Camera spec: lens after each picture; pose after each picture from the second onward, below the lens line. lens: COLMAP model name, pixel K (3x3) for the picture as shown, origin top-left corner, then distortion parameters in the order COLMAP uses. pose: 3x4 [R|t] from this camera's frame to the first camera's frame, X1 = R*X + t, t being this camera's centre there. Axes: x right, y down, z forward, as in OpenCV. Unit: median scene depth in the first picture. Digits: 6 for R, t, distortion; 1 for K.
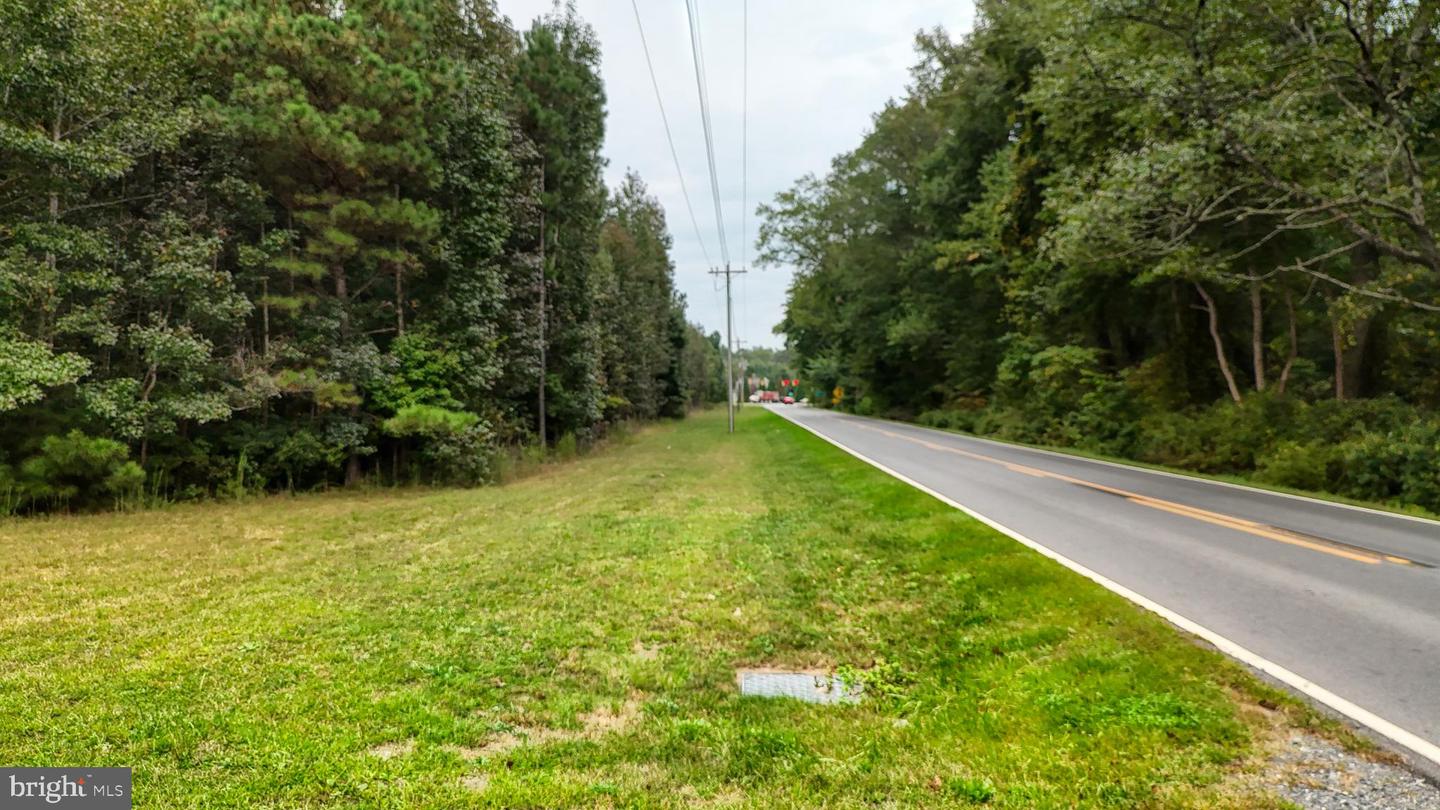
lens RADIAL K [[1055.4, 0, 724.8], [0, 1055.4, 406.9], [0, 0, 1]] dist [0.034660, -0.022993]
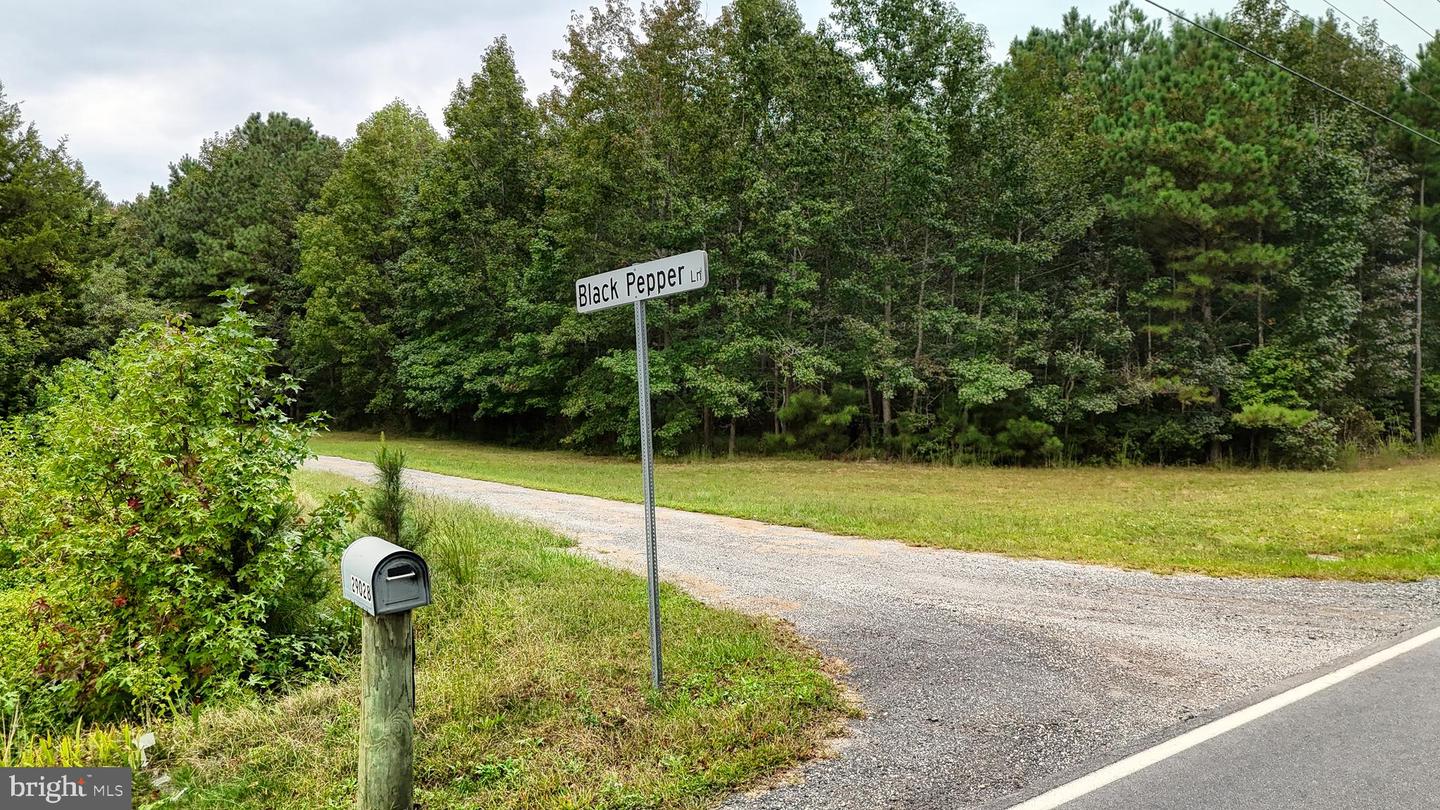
lens RADIAL K [[1055.4, 0, 719.7], [0, 1055.4, 405.9], [0, 0, 1]] dist [0.034660, -0.022993]
pose [[0.650624, 0.014359, -0.759264, 0.278059], [-0.010949, 0.999895, 0.009527, -0.004217], [0.759321, 0.002115, 0.650713, -0.360033]]
